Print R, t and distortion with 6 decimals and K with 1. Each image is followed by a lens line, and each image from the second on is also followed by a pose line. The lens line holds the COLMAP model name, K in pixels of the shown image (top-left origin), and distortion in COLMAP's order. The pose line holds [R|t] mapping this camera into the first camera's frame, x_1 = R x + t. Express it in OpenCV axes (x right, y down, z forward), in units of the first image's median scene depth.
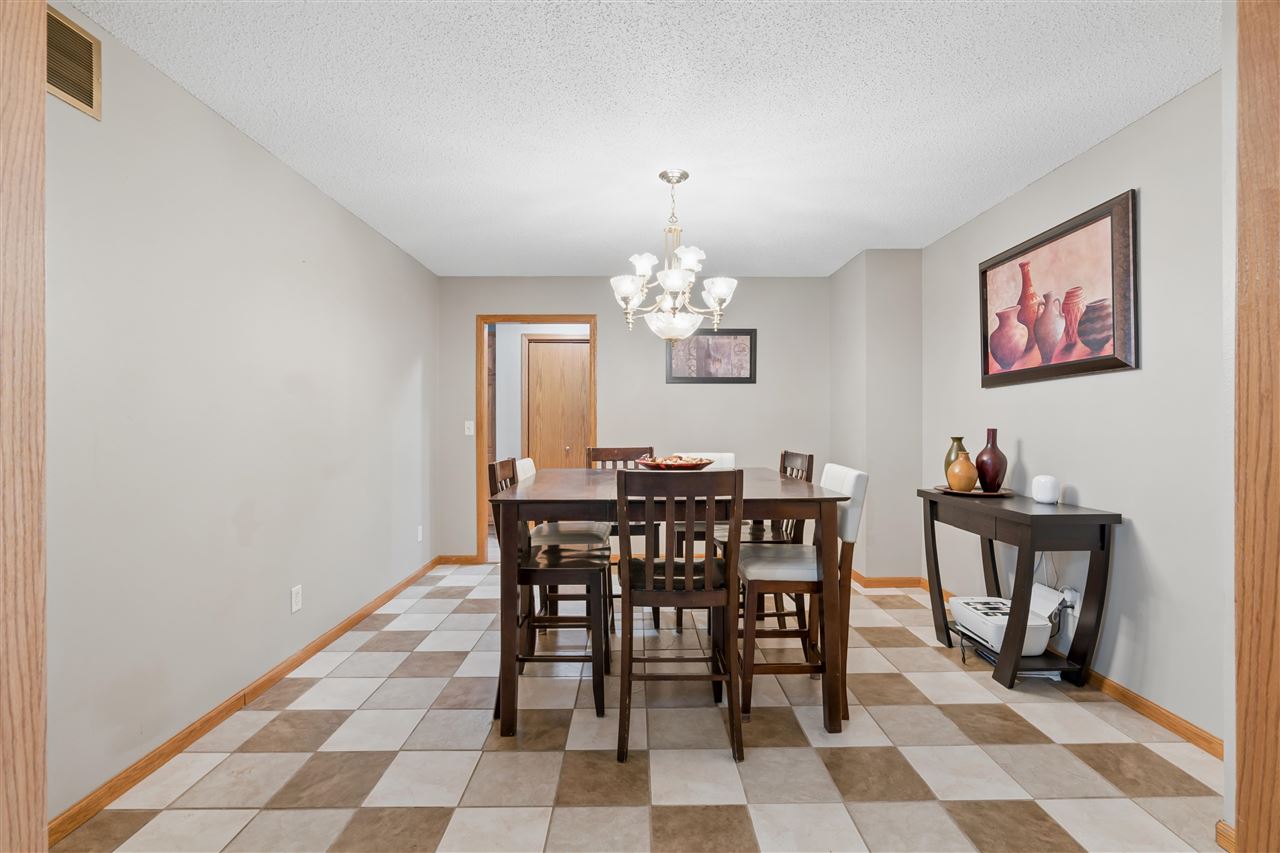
lens RADIAL K [[582.9, 0, 645.6], [0, 582.9, 419.8], [0, 0, 1]] dist [-0.023744, 0.008404]
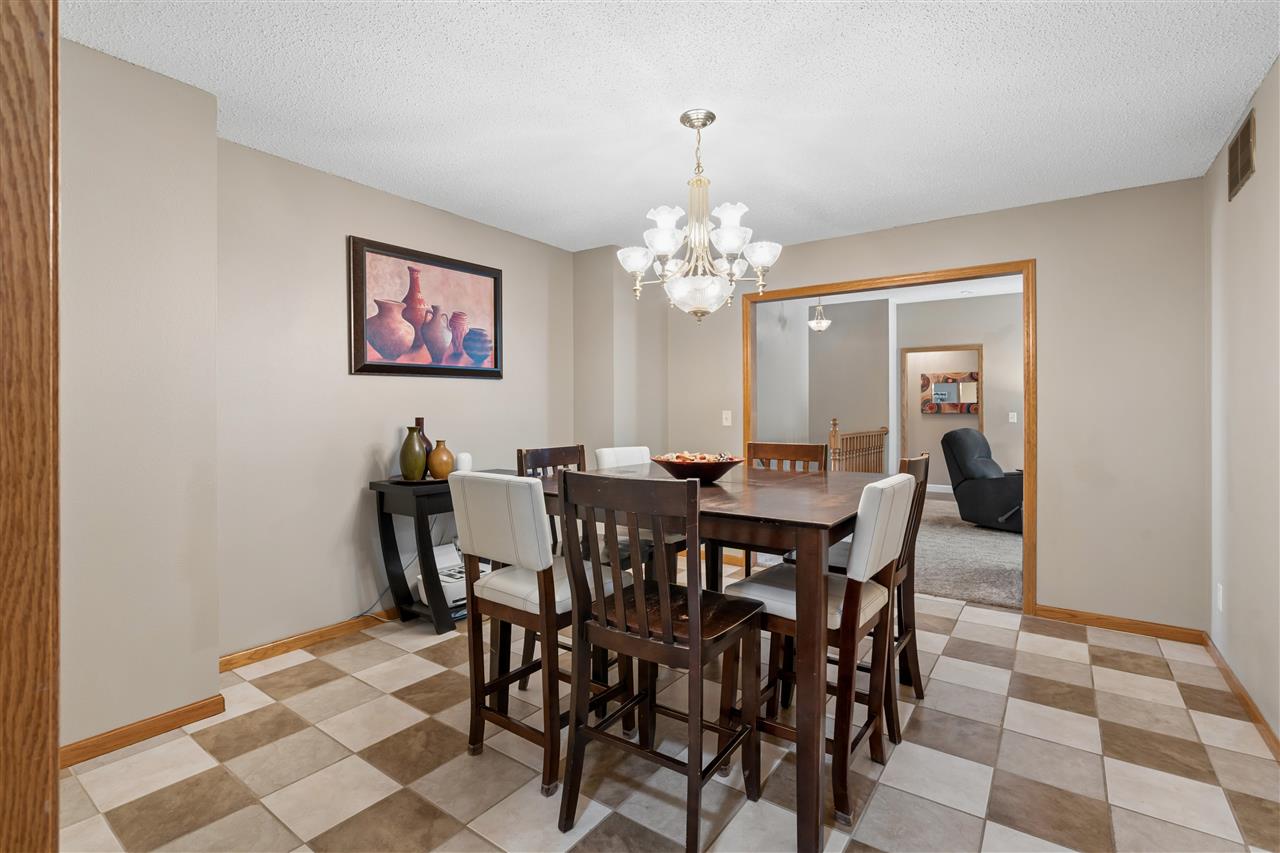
lens RADIAL K [[582.9, 0, 645.6], [0, 582.9, 419.8], [0, 0, 1]] dist [-0.023744, 0.008404]
pose [[-0.803337, -0.006601, 0.595488, -0.384117], [-0.001294, 0.999956, 0.009339, 0.008557], [-0.595523, 0.006732, -0.803310, 1.710103]]
